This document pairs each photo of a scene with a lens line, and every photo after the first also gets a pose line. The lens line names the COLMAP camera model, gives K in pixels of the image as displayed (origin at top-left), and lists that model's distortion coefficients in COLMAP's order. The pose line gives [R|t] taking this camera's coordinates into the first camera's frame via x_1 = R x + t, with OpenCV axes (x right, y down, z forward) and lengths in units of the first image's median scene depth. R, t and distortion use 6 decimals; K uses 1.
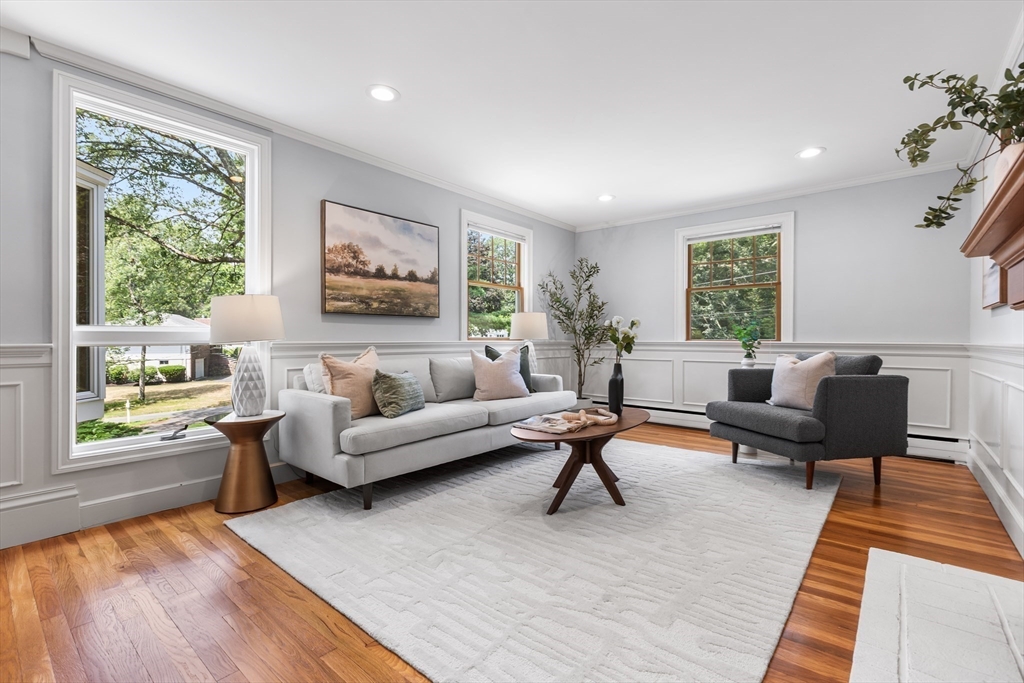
lens RADIAL K [[458.6, 0, 509.6], [0, 458.6, 339.6], [0, 0, 1]] dist [0.007275, 0.000374]
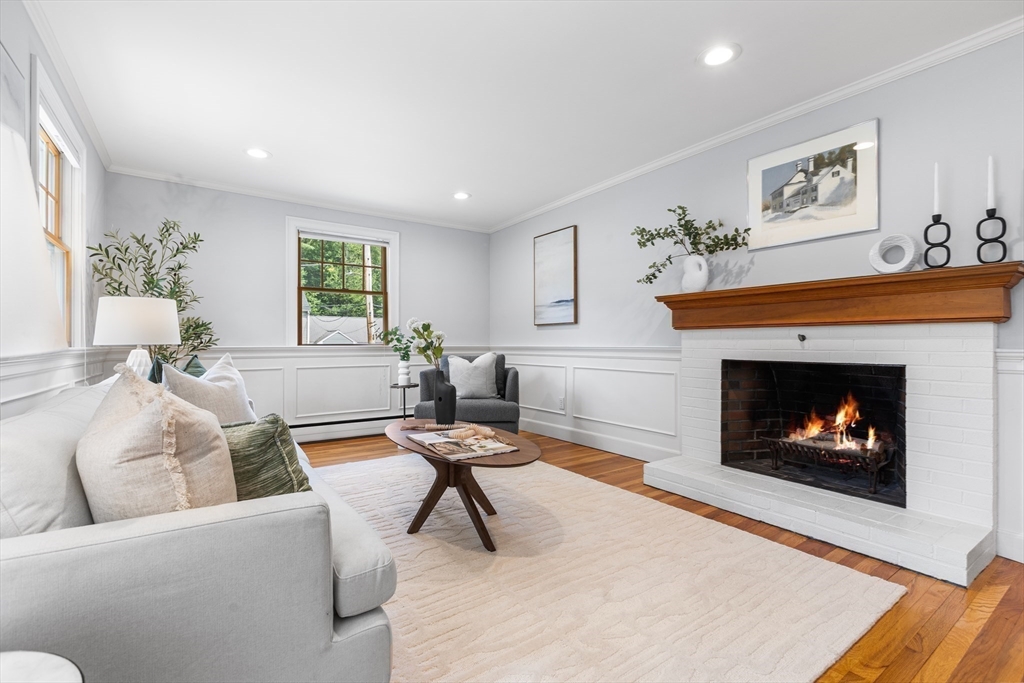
lens RADIAL K [[458.6, 0, 511.3], [0, 458.6, 341.6], [0, 0, 1]] dist [0.007275, 0.000374]
pose [[0.259104, 0.000803, 0.965849, -0.576077], [0.004481, 0.999988, -0.002033, -0.002821], [-0.965839, 0.004855, 0.259097, 0.596215]]
